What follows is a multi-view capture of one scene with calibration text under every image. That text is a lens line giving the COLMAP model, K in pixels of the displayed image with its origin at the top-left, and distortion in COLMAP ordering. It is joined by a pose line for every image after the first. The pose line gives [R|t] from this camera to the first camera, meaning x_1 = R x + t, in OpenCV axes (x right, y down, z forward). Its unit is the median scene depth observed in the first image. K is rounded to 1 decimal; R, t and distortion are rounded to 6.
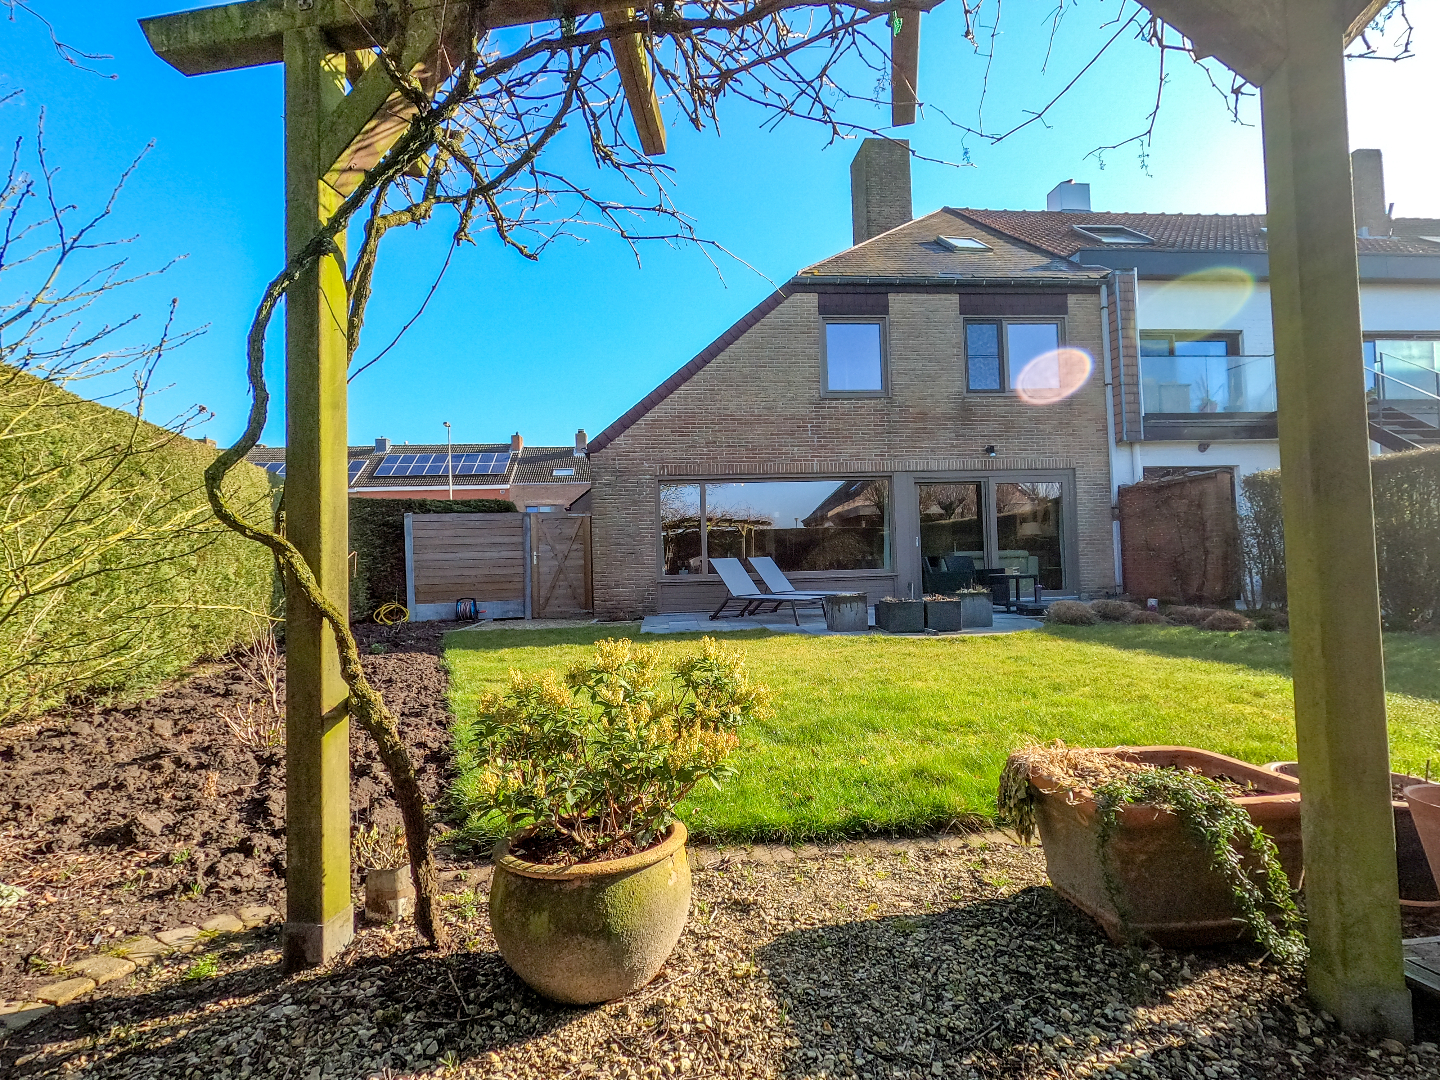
lens RADIAL K [[689.2, 0, 721.9], [0, 689.2, 534.0], [0, 0, 1]] dist [-0.003739, -0.000500]
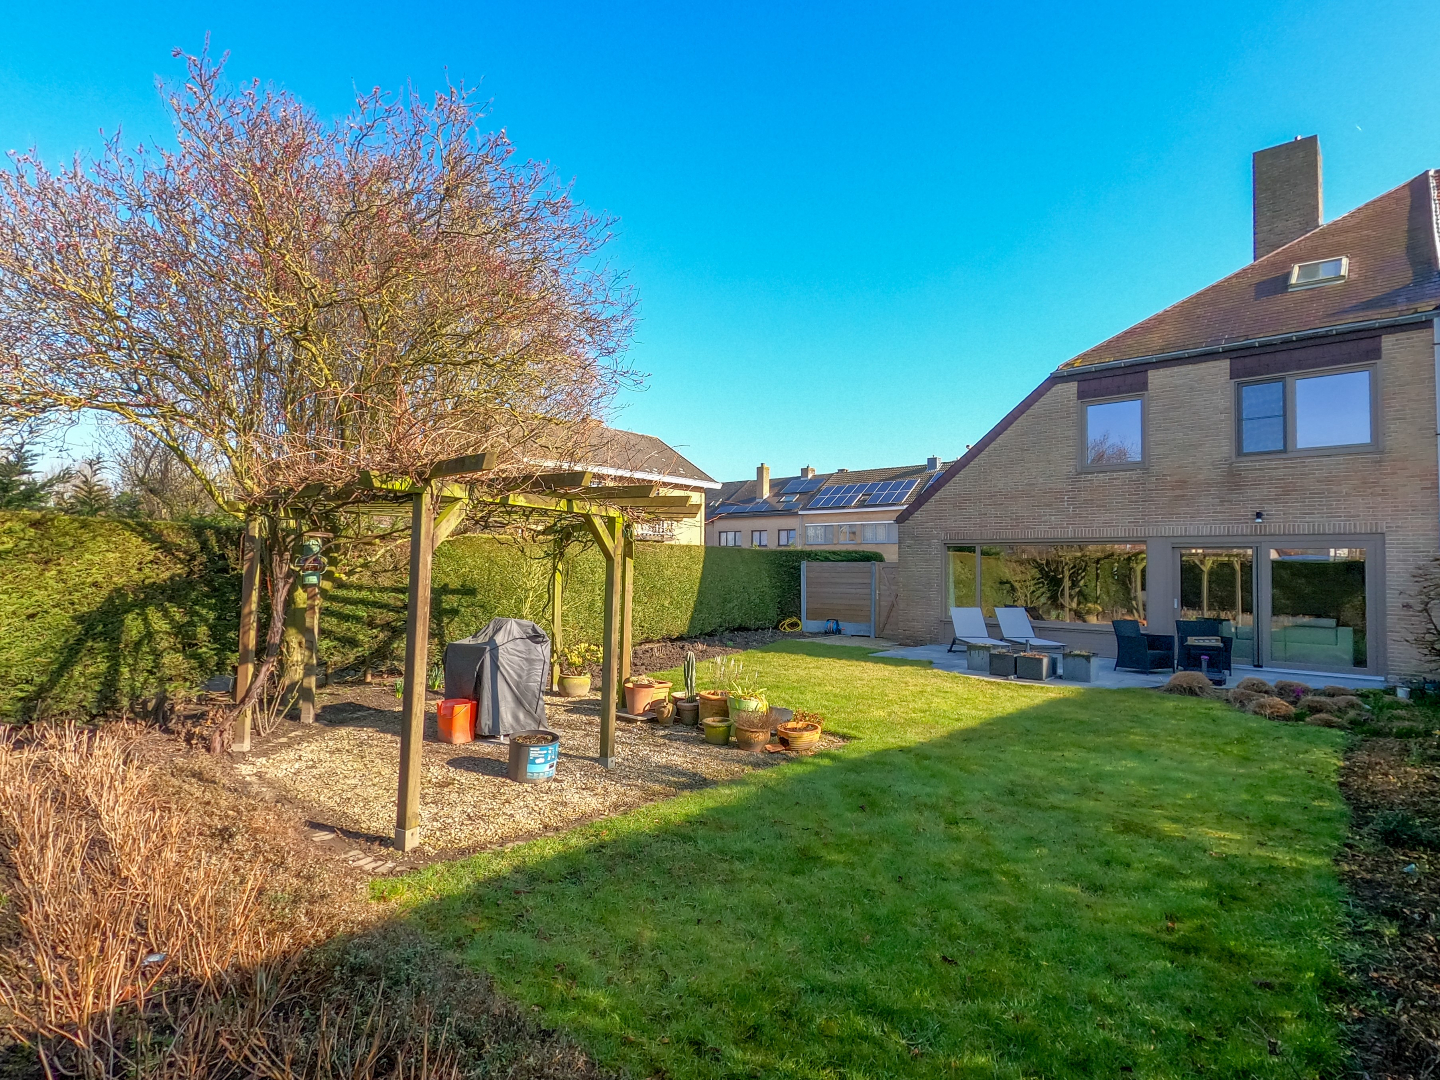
lens RADIAL K [[689.2, 0, 717.3], [0, 689.2, 541.2], [0, 0, 1]] dist [-0.003739, -0.000500]
pose [[0.696936, 0.005914, -0.717109, 0.543509], [-0.001304, 0.999975, 0.006979, -0.089078], [0.717132, -0.003929, 0.696926, -0.232546]]
